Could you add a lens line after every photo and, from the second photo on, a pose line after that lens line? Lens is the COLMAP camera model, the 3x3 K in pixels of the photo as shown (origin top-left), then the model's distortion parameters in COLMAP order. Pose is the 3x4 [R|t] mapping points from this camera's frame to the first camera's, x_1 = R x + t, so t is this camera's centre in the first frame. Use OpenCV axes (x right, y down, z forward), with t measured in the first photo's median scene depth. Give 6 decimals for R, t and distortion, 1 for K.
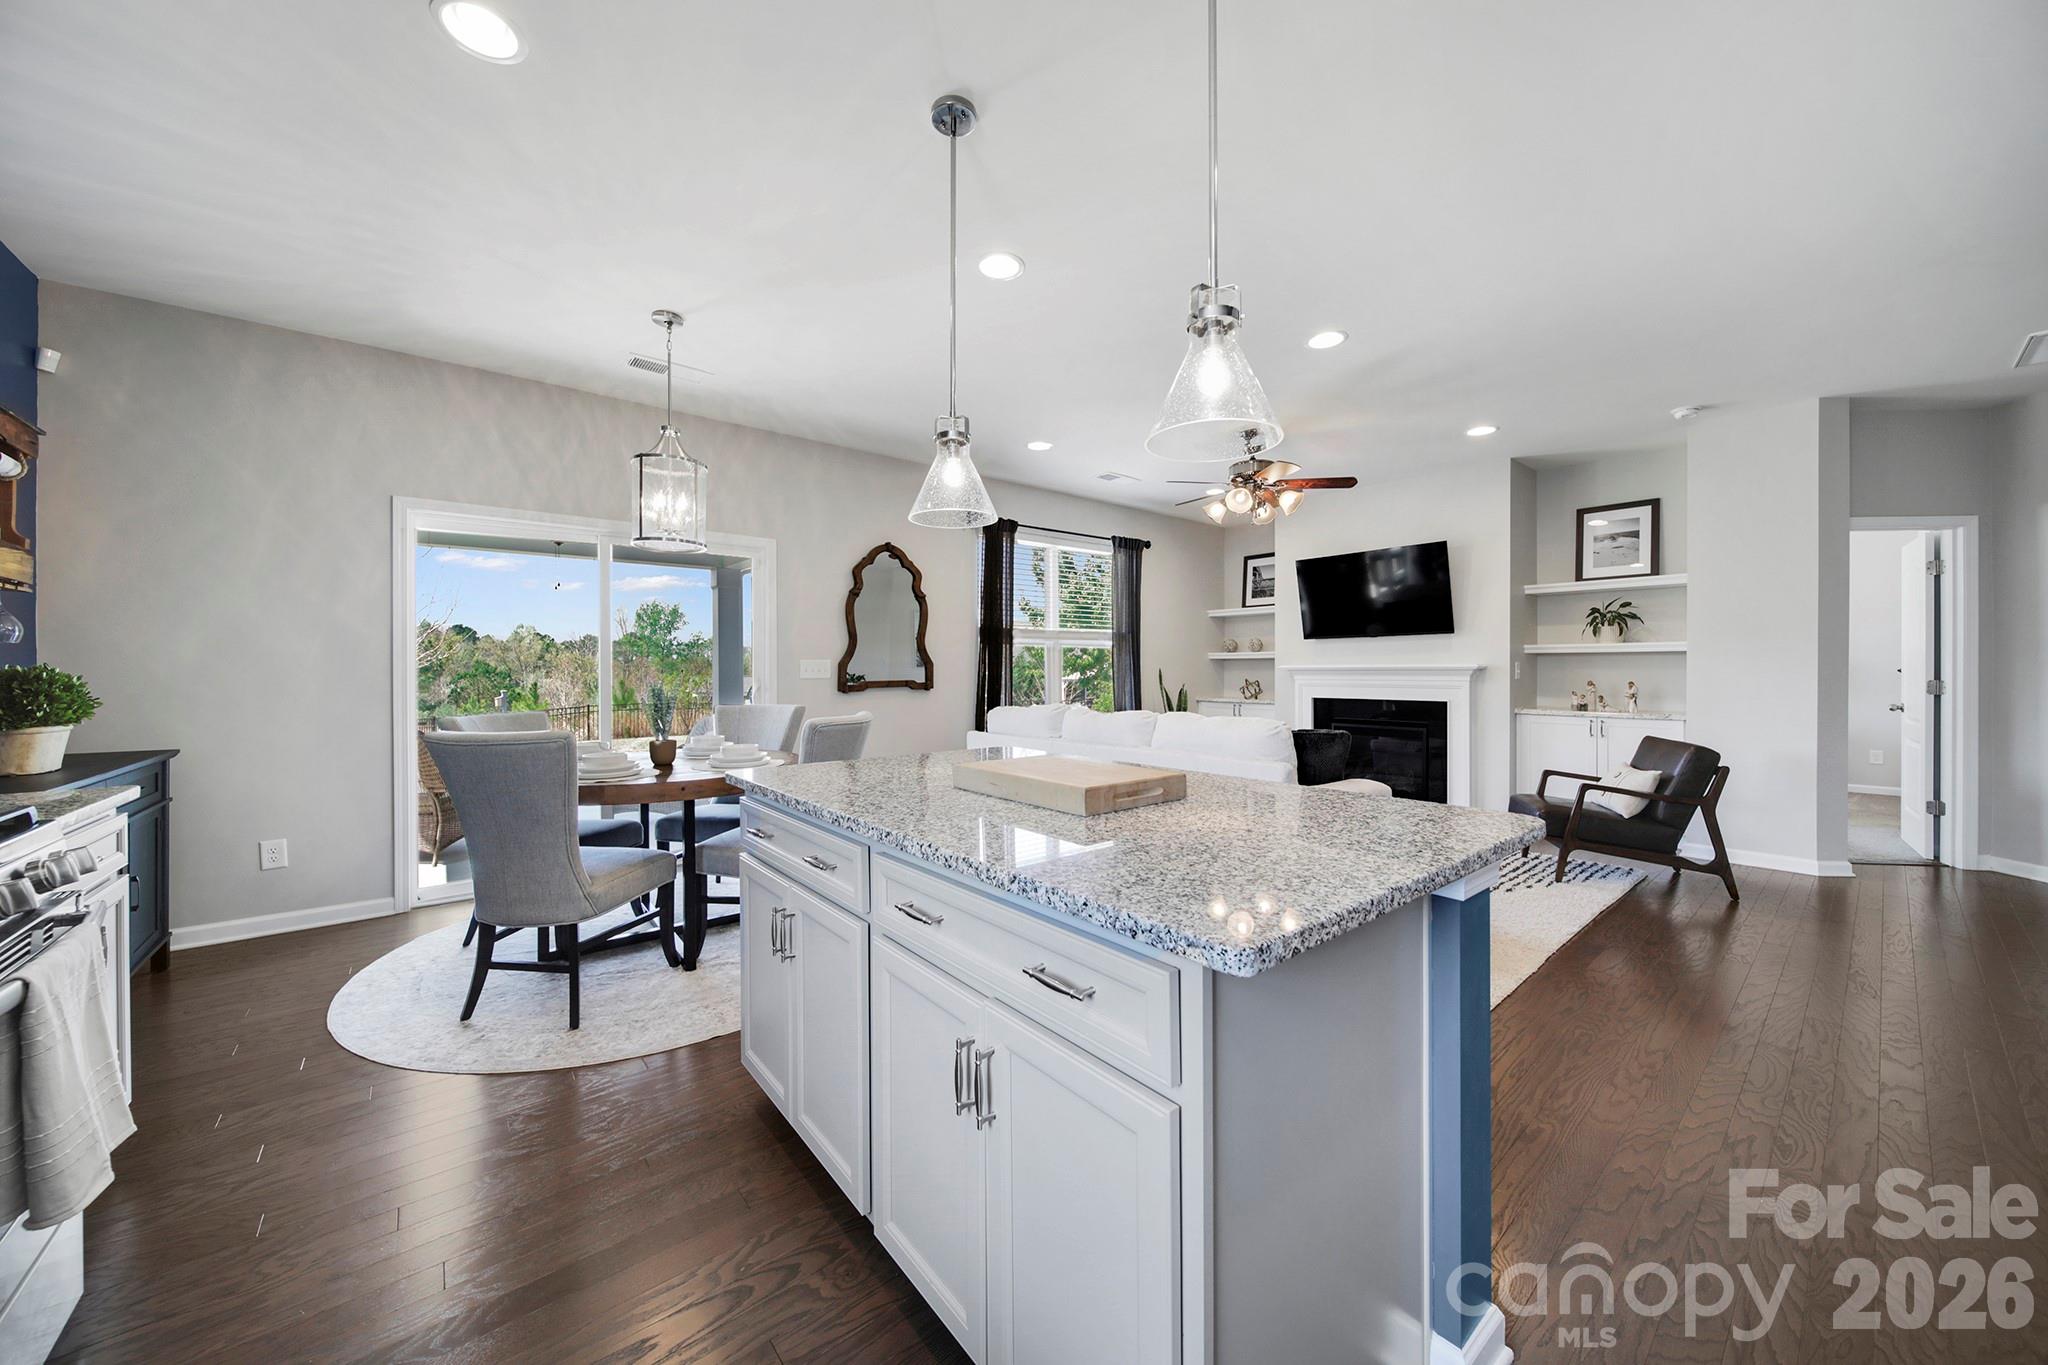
lens RADIAL K [[713.5, 0, 1021.9], [0, 713.5, 675.3], [0, 0, 1]] dist [-0.003031, -0.000193]
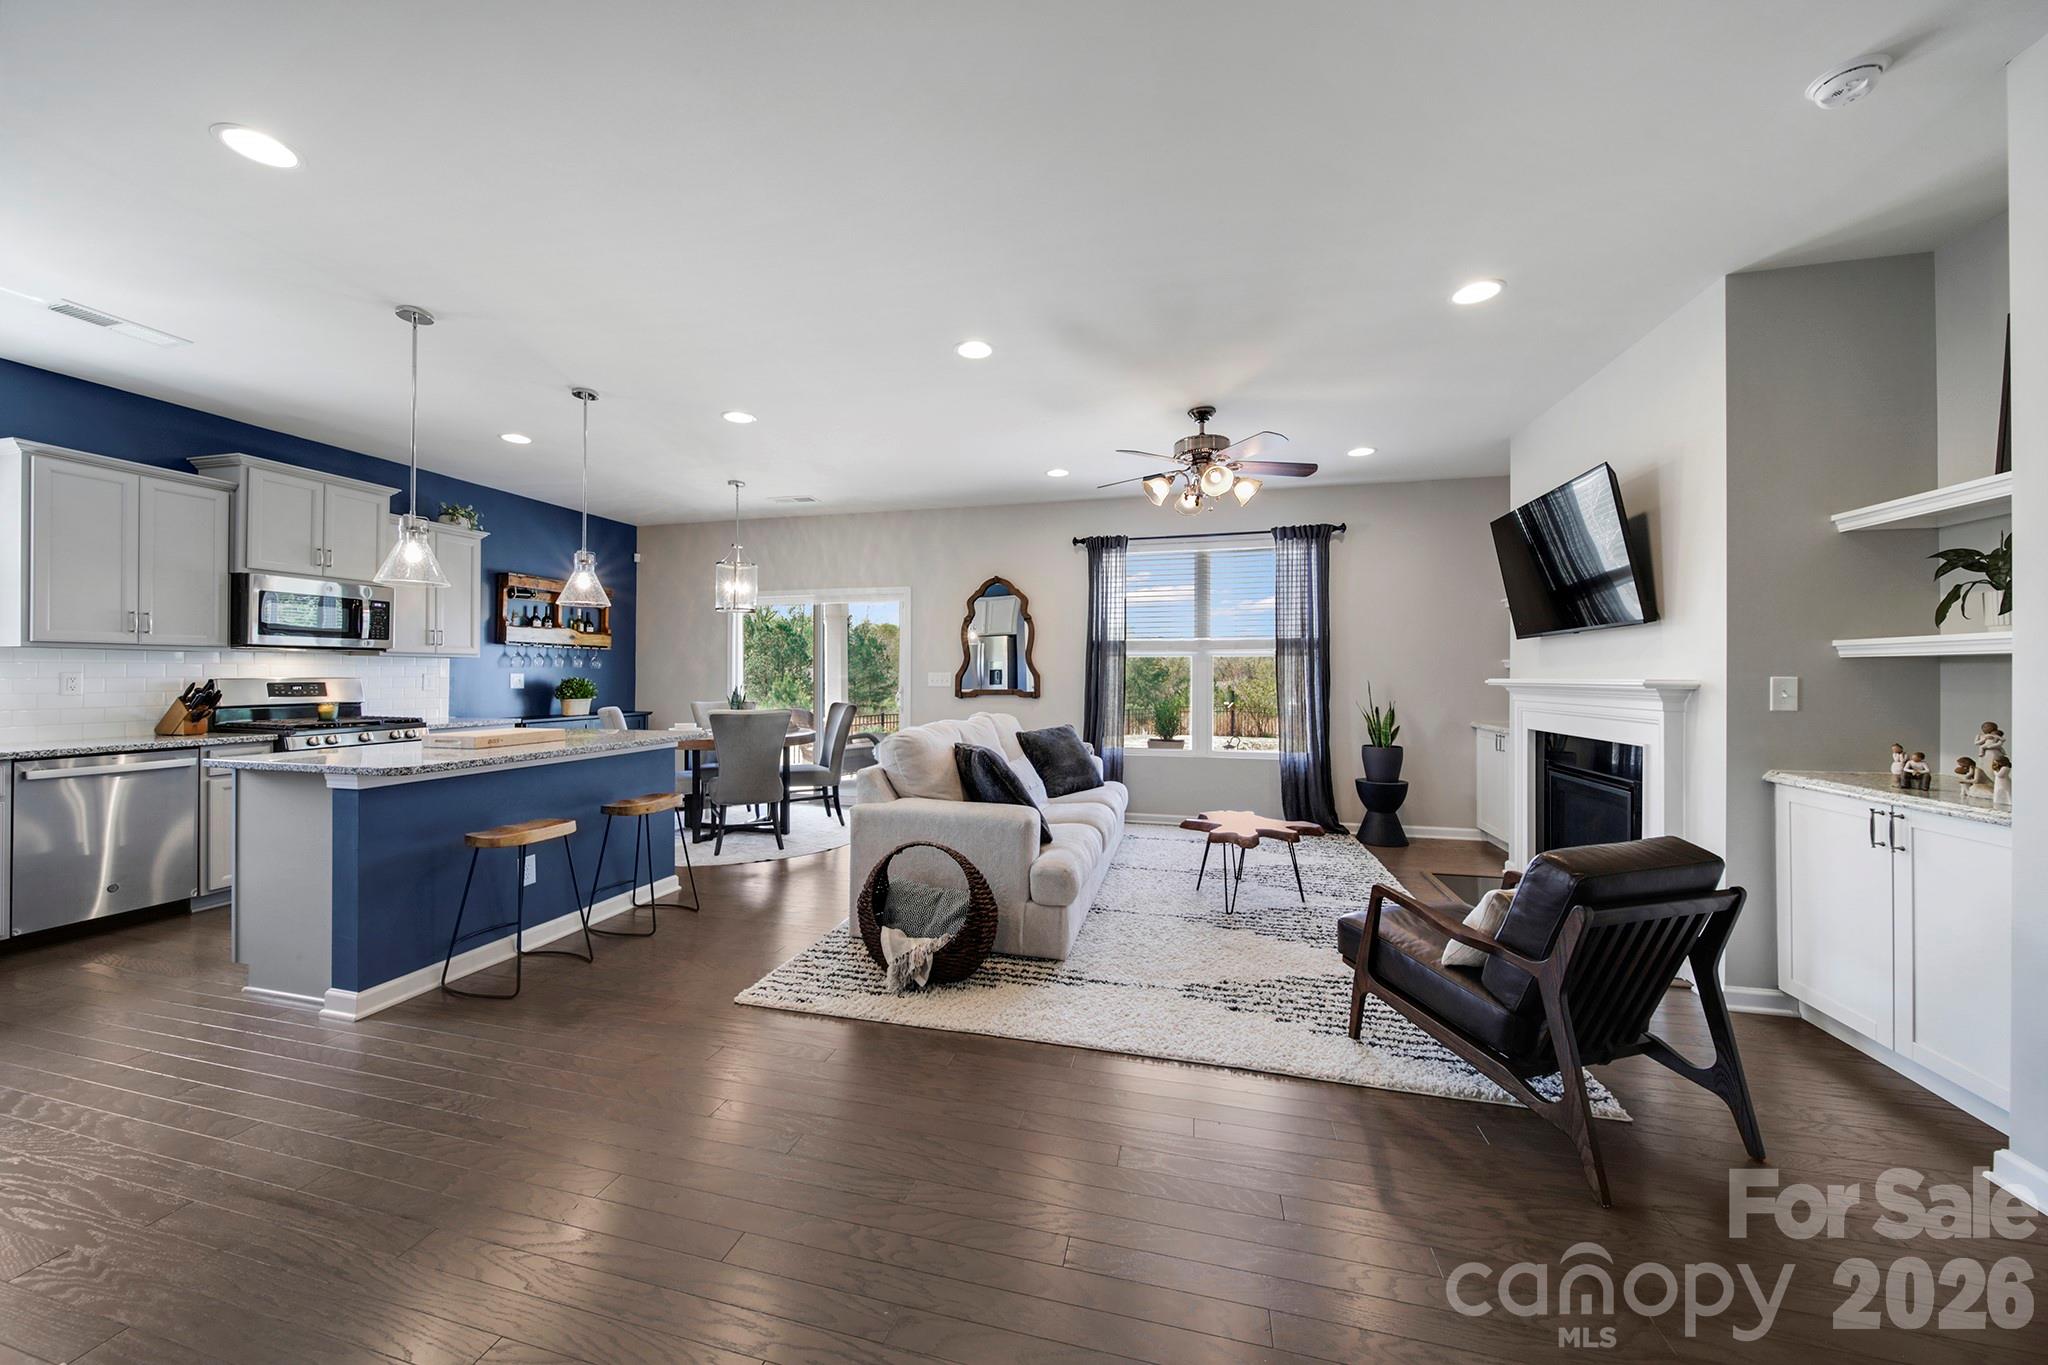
lens RADIAL K [[724.4, 0, 1024.0], [0, 724.4, 682.5], [0, 0, 1]] dist [-0.005991, -0.000221]
pose [[0.600003, 0.010762, -0.799925, 0.911981], [-0.009417, 0.999935, 0.006389, -0.014421], [0.799942, 0.003700, 0.600066, 0.324972]]
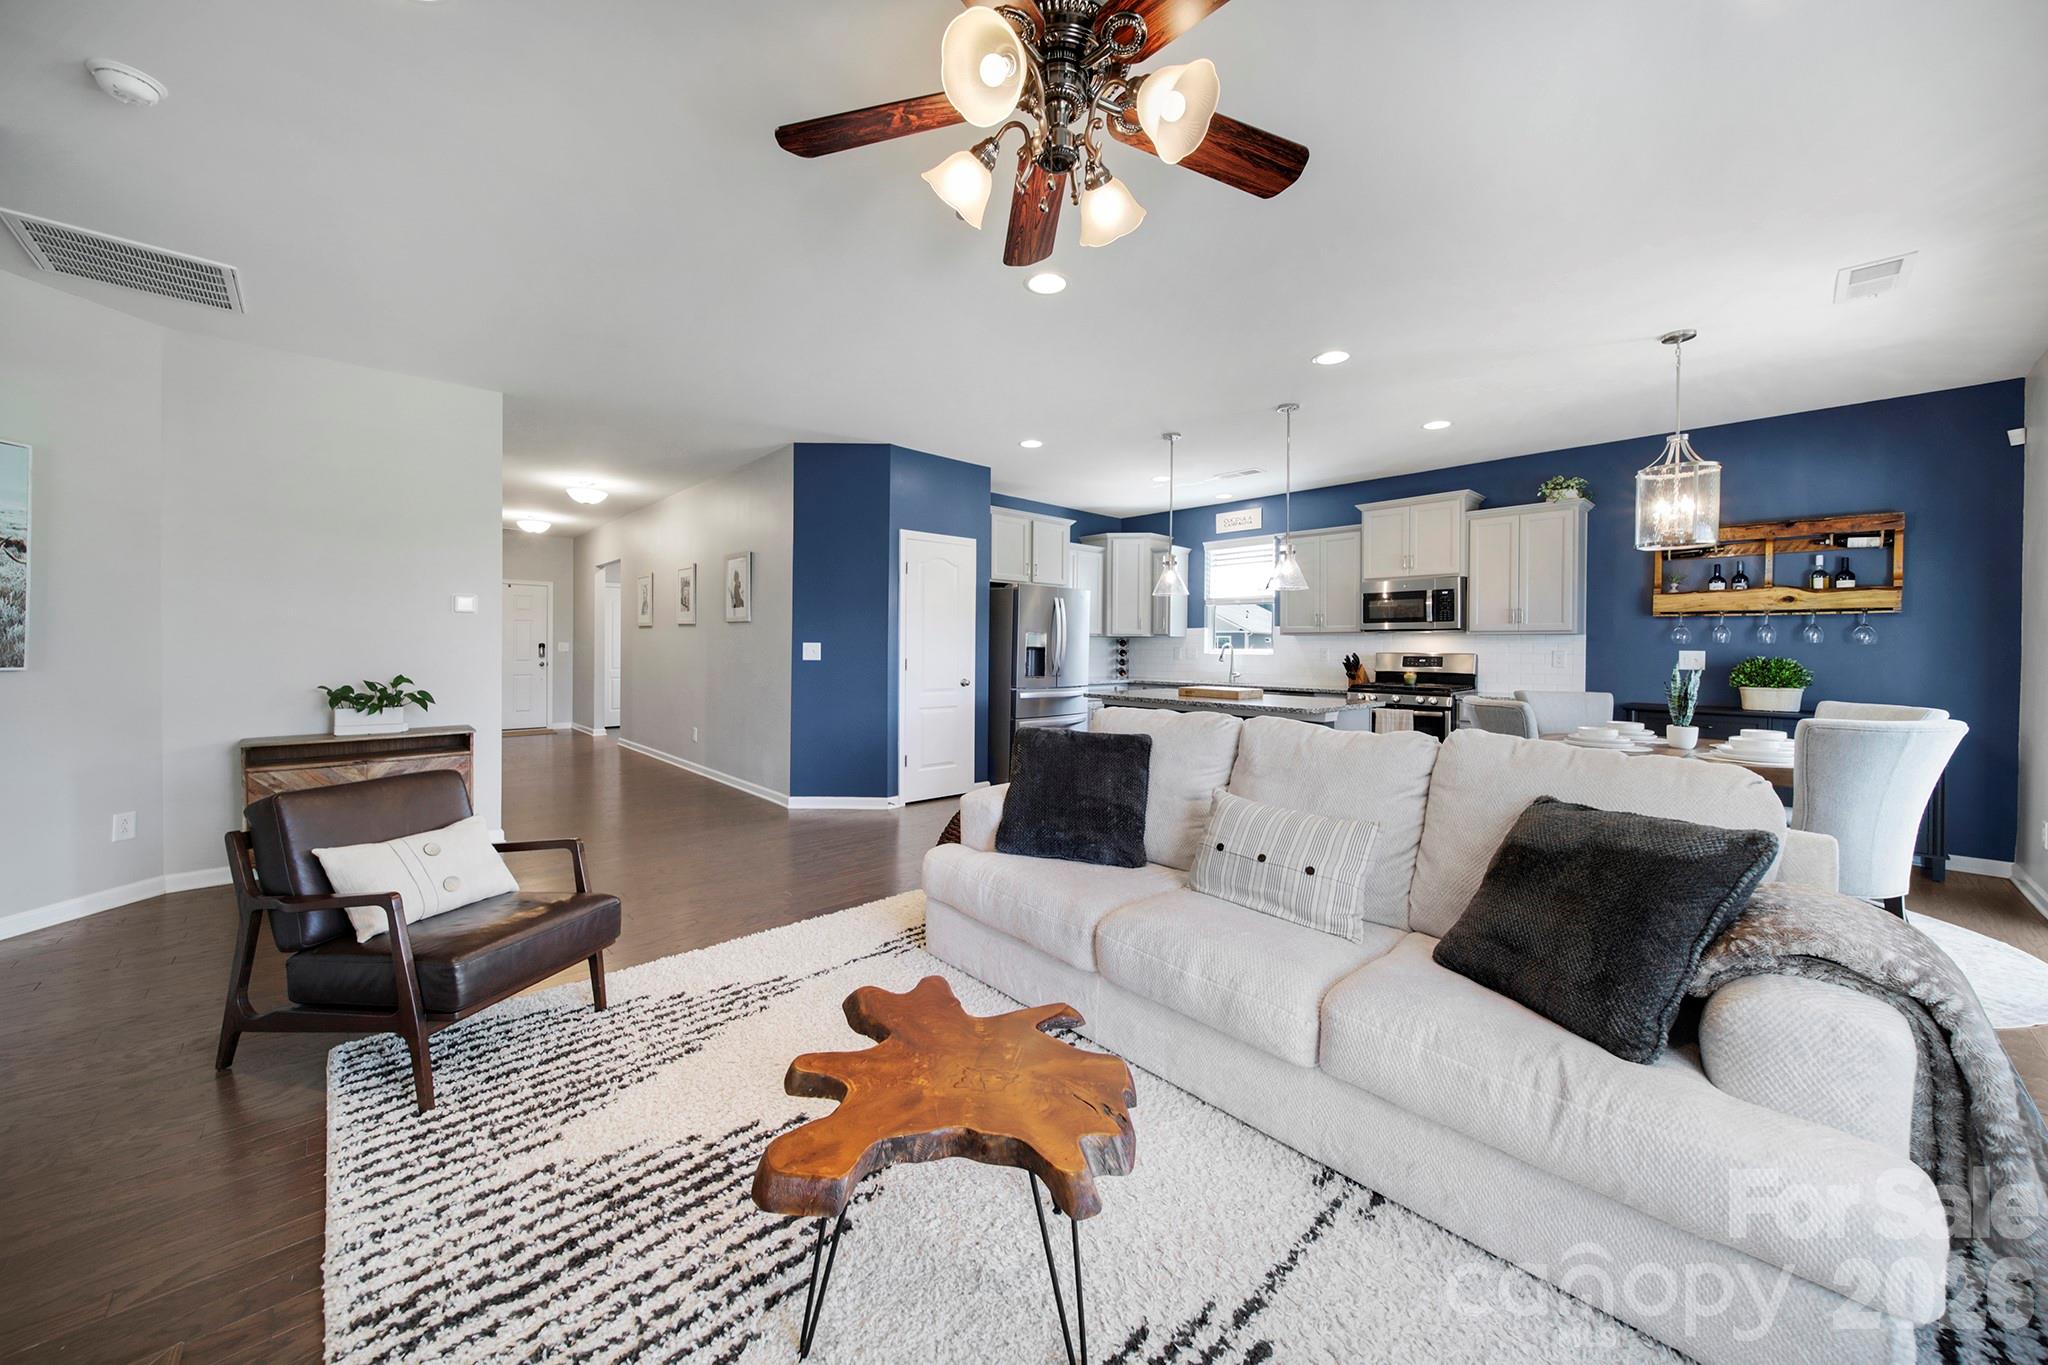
lens RADIAL K [[708.8, 0, 997.2], [0, 708.8, 649.5], [0, 0, 1]] dist [-0.000309, -0.000047]
pose [[-0.998779, -0.009438, -0.048487, 0.370907], [-0.009854, 0.999917, 0.008348, -0.014678], [0.048404, 0.008815, -0.998789, 1.369868]]
